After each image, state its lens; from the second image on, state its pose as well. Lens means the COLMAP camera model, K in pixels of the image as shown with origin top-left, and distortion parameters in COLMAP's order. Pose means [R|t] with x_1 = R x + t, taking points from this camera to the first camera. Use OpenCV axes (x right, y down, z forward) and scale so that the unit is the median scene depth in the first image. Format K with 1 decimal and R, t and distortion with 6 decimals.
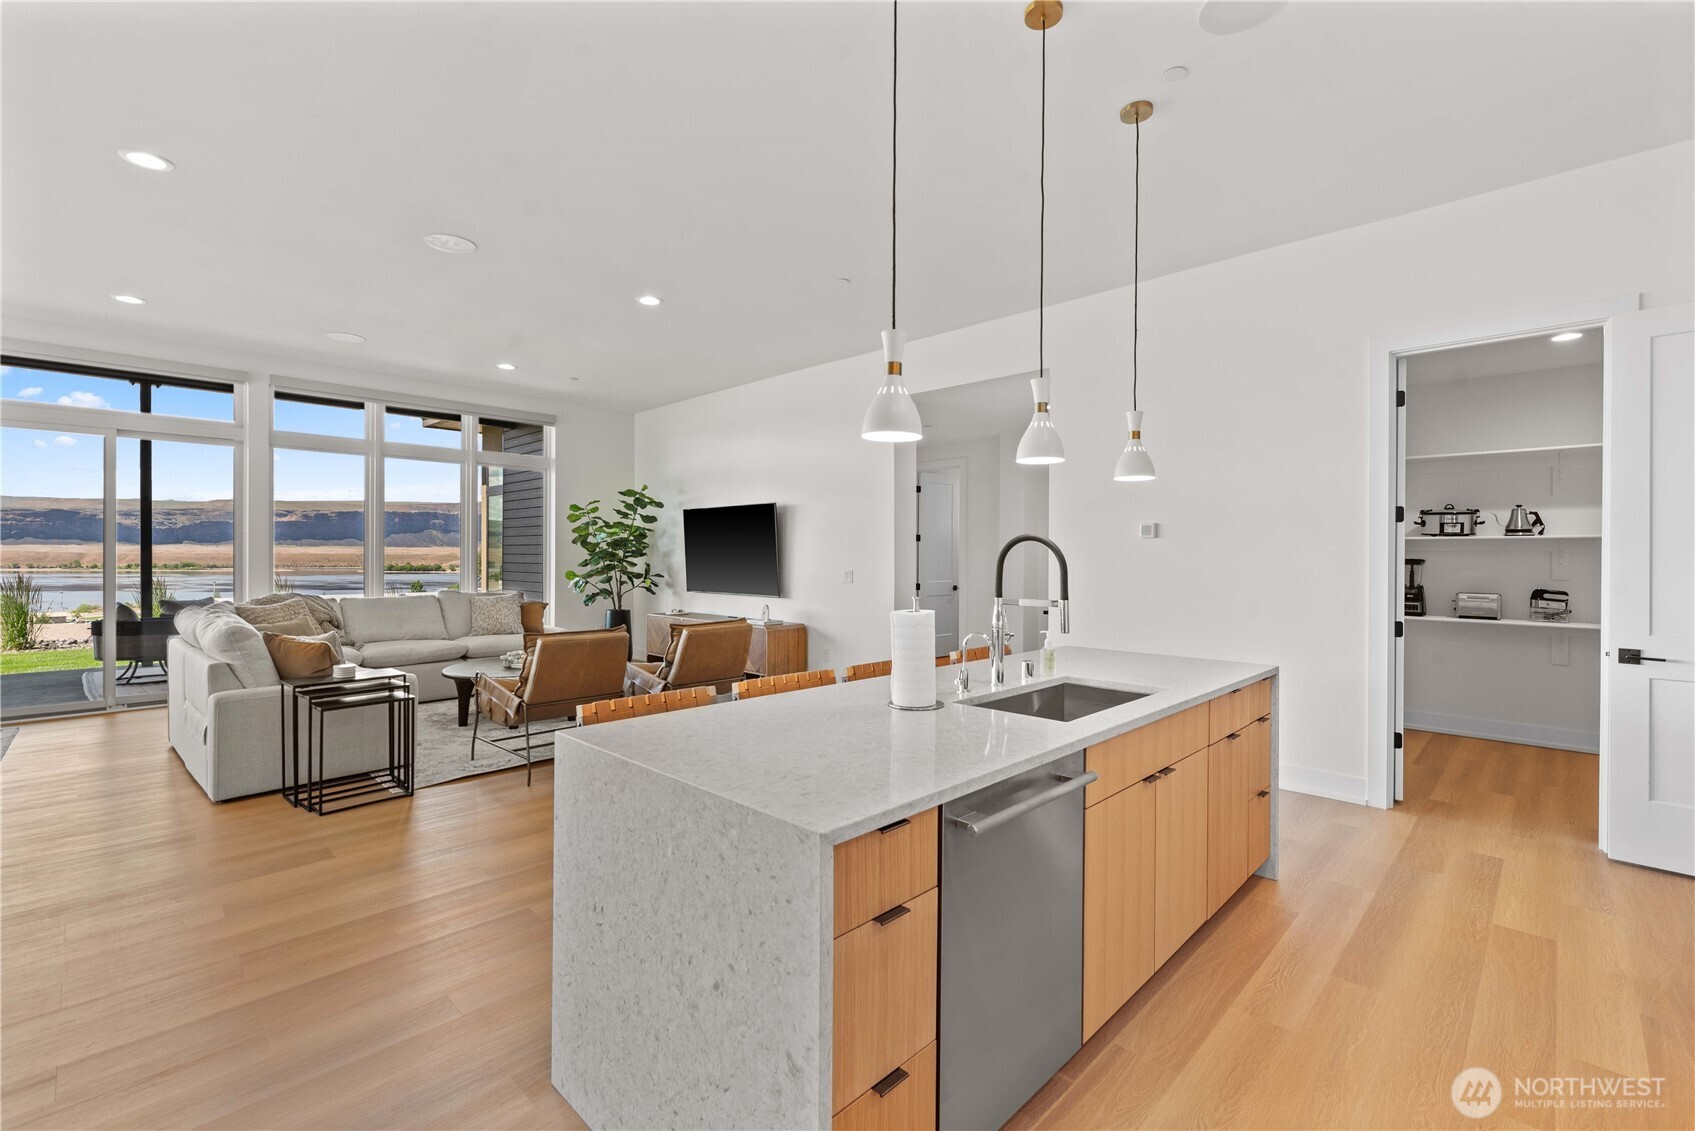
lens RADIAL K [[738.3, 0, 860.6], [0, 738.3, 554.6], [0, 0, 1]] dist [-0.001687, 0.000960]
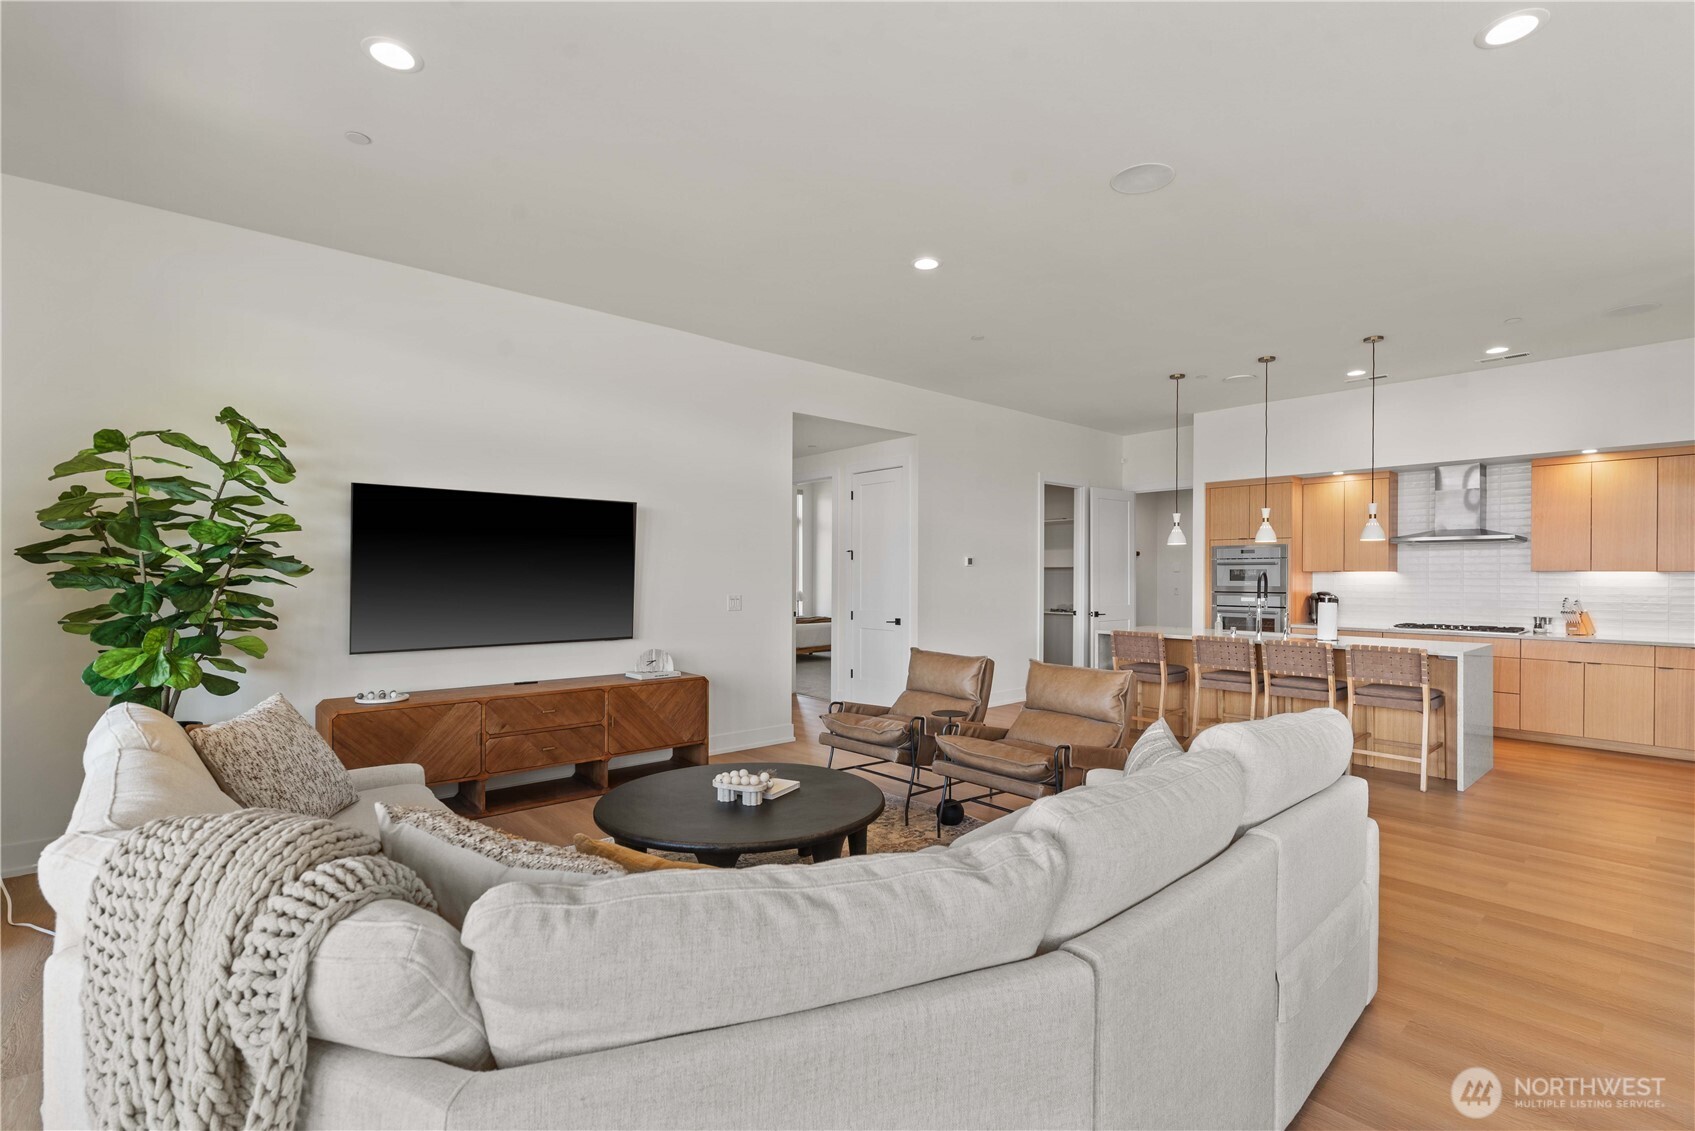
lens RADIAL K [[765.8, 0, 859.1], [0, 765.8, 571.5], [0, 0, 1]] dist [0.003001, 0.000442]
pose [[0.083396, -0.004606, 0.996506, -0.803481], [-0.004697, 0.999976, 0.005015, -0.011081], [-0.996505, -0.005099, 0.083372, 0.737804]]
